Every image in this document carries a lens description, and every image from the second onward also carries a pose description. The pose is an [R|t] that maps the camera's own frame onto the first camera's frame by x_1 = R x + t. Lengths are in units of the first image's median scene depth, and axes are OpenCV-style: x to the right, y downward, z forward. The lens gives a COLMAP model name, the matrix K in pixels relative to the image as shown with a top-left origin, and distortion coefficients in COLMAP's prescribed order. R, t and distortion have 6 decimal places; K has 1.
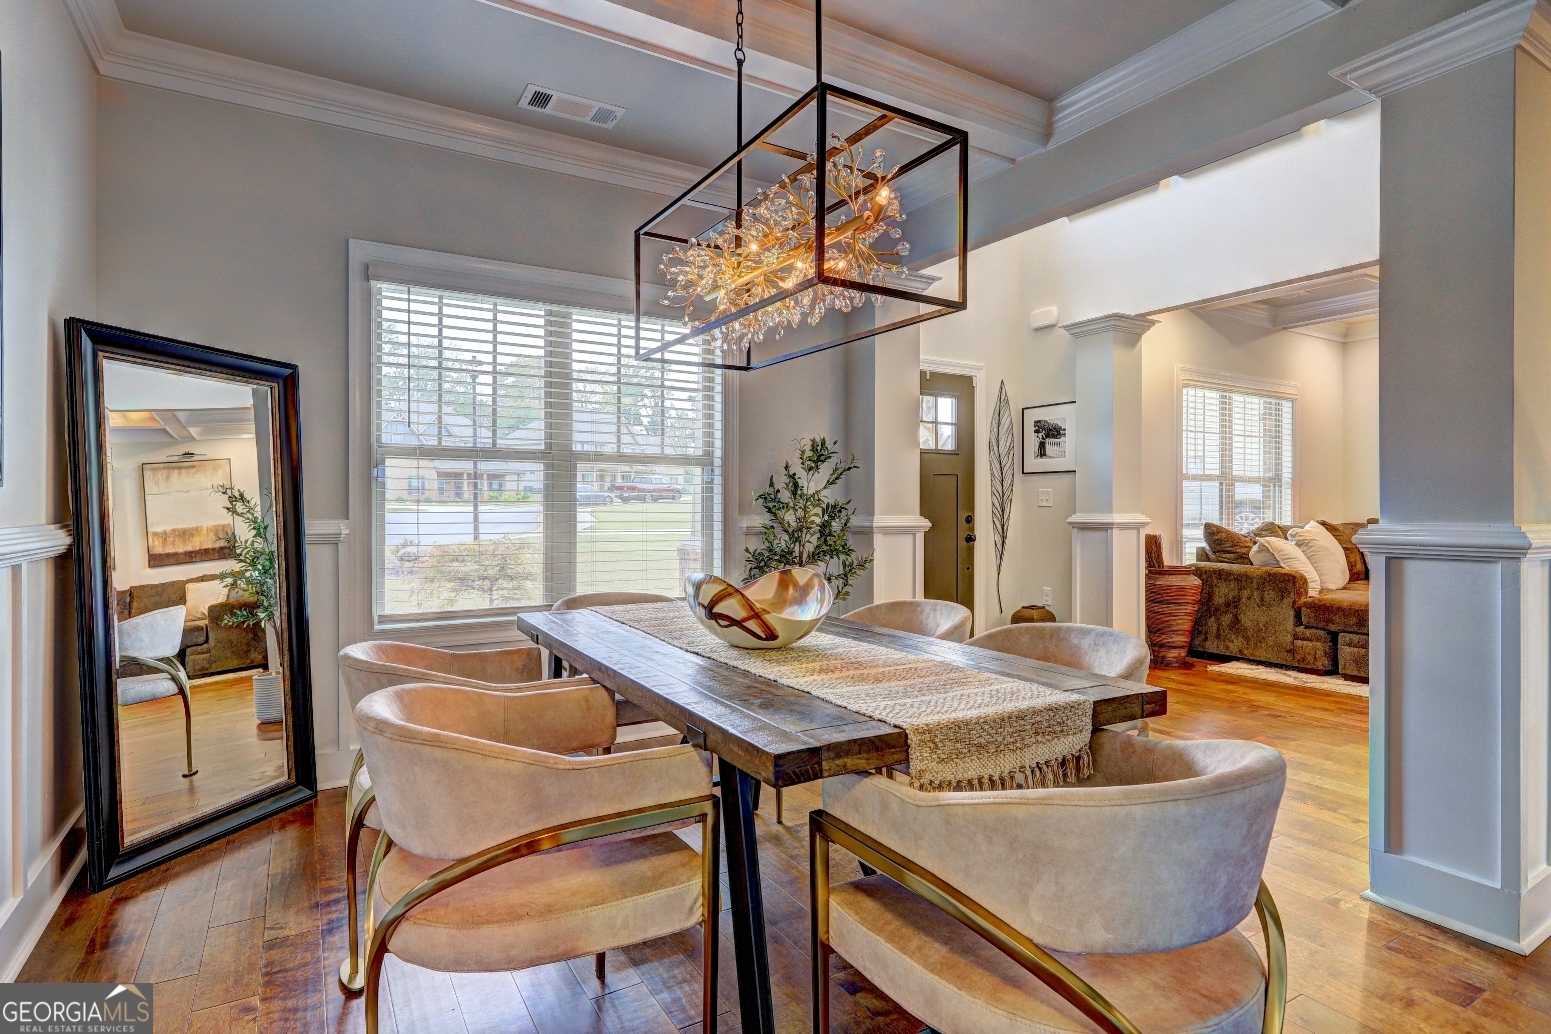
lens RADIAL K [[813.1, 0, 775.4], [0, 813.1, 513.3], [0, 0, 1]] dist [-0.001138, -0.000264]
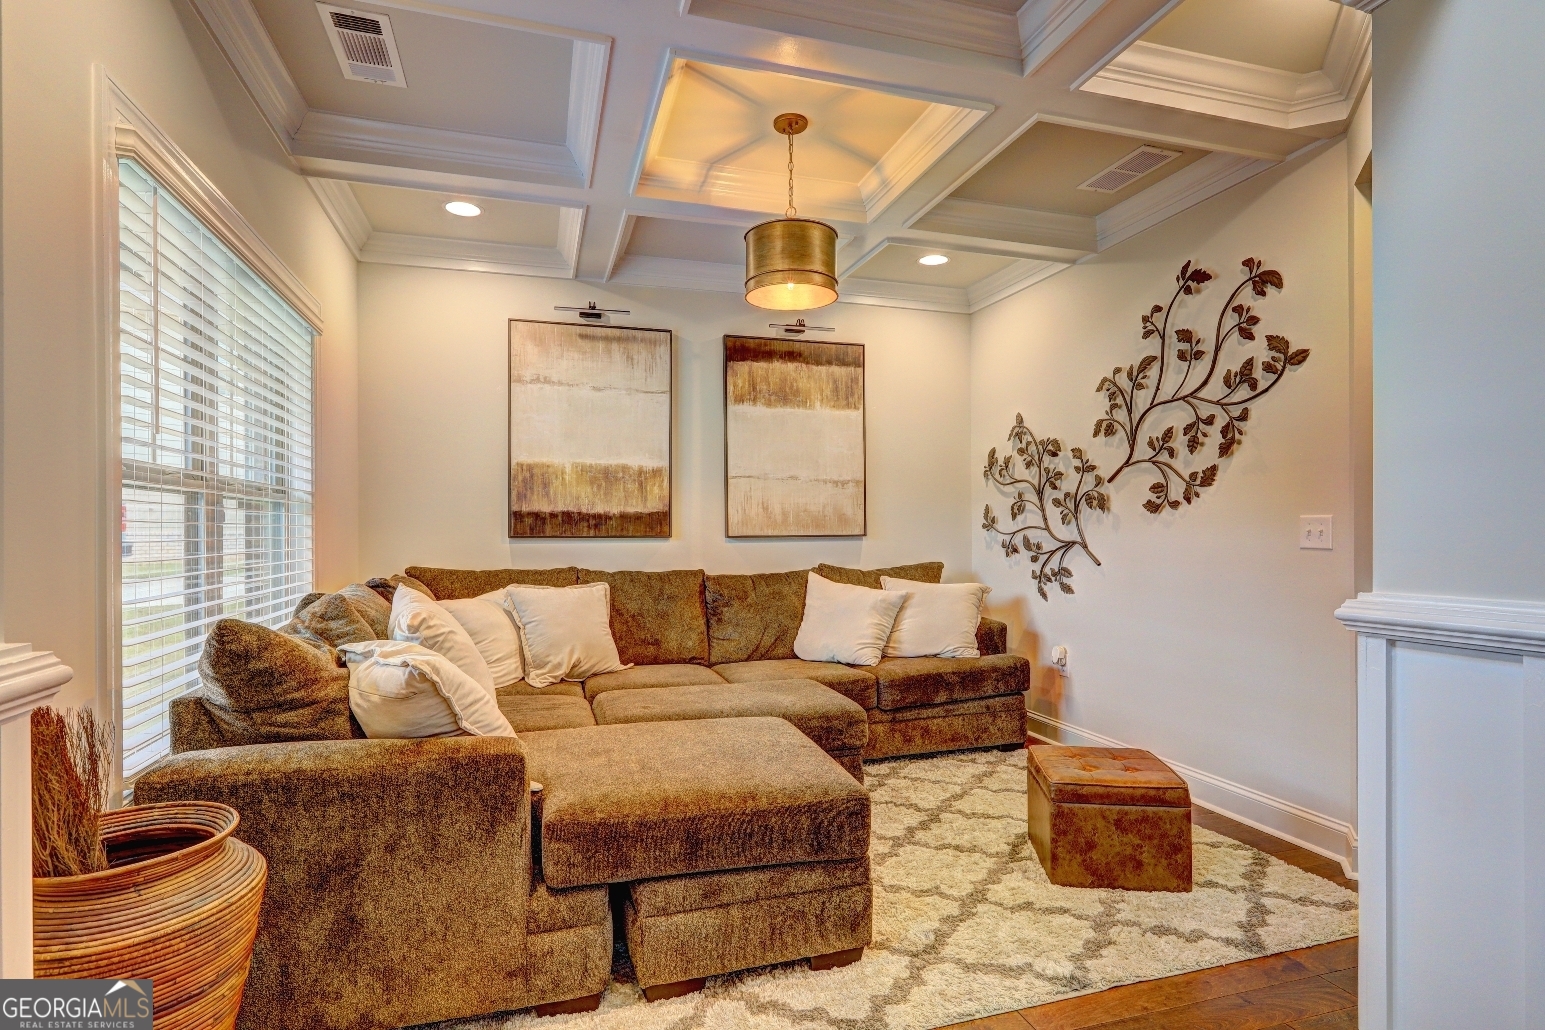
lens RADIAL K [[787.6, 0, 771.7], [0, 787.6, 515.4], [0, 0, 1]] dist [-0.003270, -0.000492]
pose [[0.242771, 0.011335, 0.970018, 0.292828], [0.009197, 0.999860, -0.013985, -0.023854], [-0.970040, 0.012317, 0.242632, 0.733889]]
